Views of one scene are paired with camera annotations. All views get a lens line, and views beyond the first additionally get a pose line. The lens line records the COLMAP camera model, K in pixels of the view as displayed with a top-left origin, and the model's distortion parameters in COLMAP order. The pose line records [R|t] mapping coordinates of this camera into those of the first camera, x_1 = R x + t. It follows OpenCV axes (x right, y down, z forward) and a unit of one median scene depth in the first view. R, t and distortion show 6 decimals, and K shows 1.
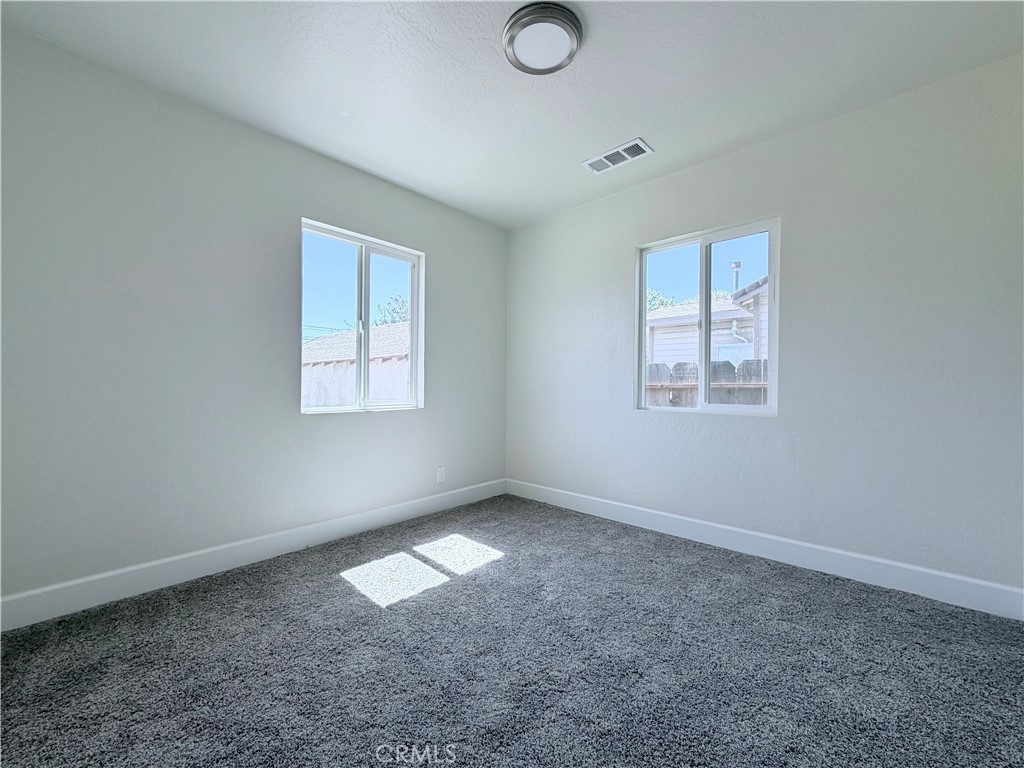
lens RADIAL K [[409.6, 0, 513.6], [0, 409.6, 385.8], [0, 0, 1]] dist [0.000603, 0.000256]
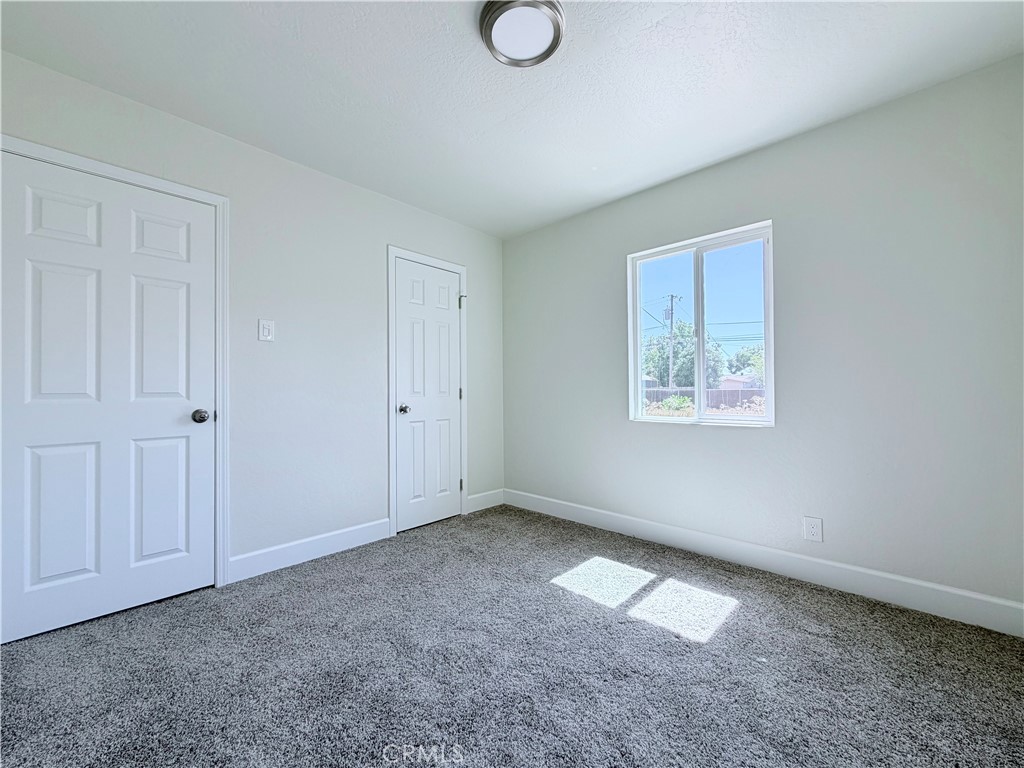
lens RADIAL K [[409.6, 0, 513.6], [0, 409.6, 385.8], [0, 0, 1]] dist [0.000603, 0.000256]
pose [[-0.011640, -0.022855, -0.999671, 0.670680], [-0.001617, 0.999738, -0.022838, -0.002745], [0.999931, 0.001350, -0.011674, 0.681414]]
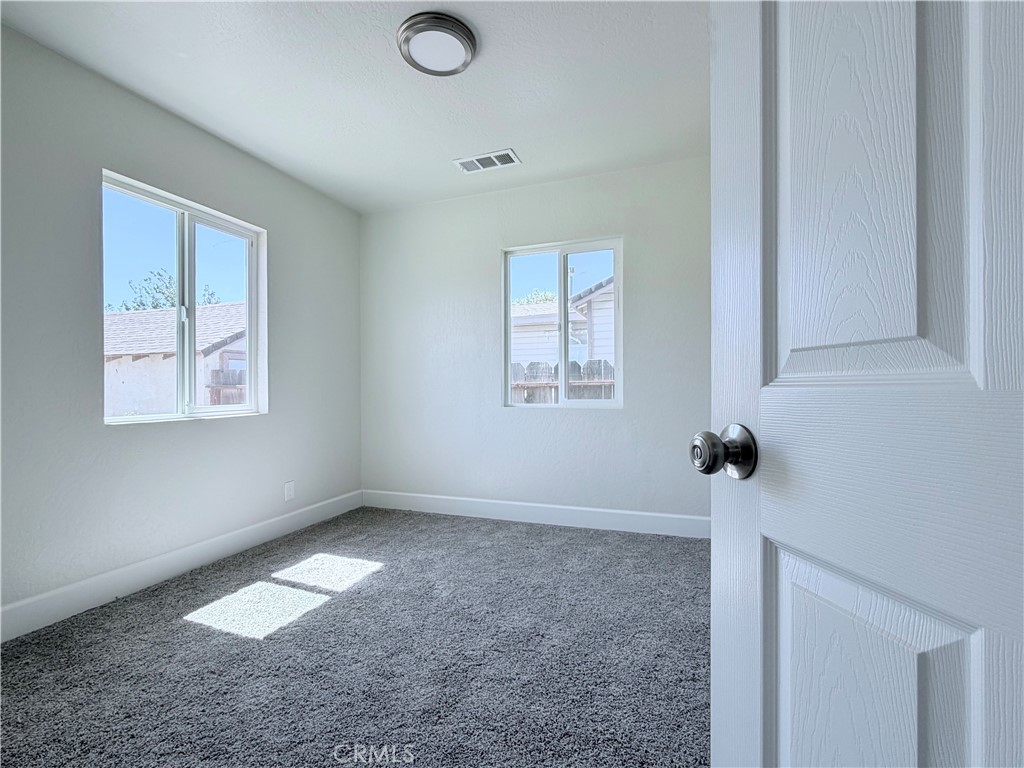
lens RADIAL K [[455.2, 0, 517.6], [0, 455.2, 386.3], [0, 0, 1]] dist [0.000097, 0.000233]
pose [[0.921280, -0.013710, 0.388657, -0.138326], [0.015016, 0.999887, -0.000324, 0.007865], [-0.388609, 0.006134, 0.921382, -0.082818]]
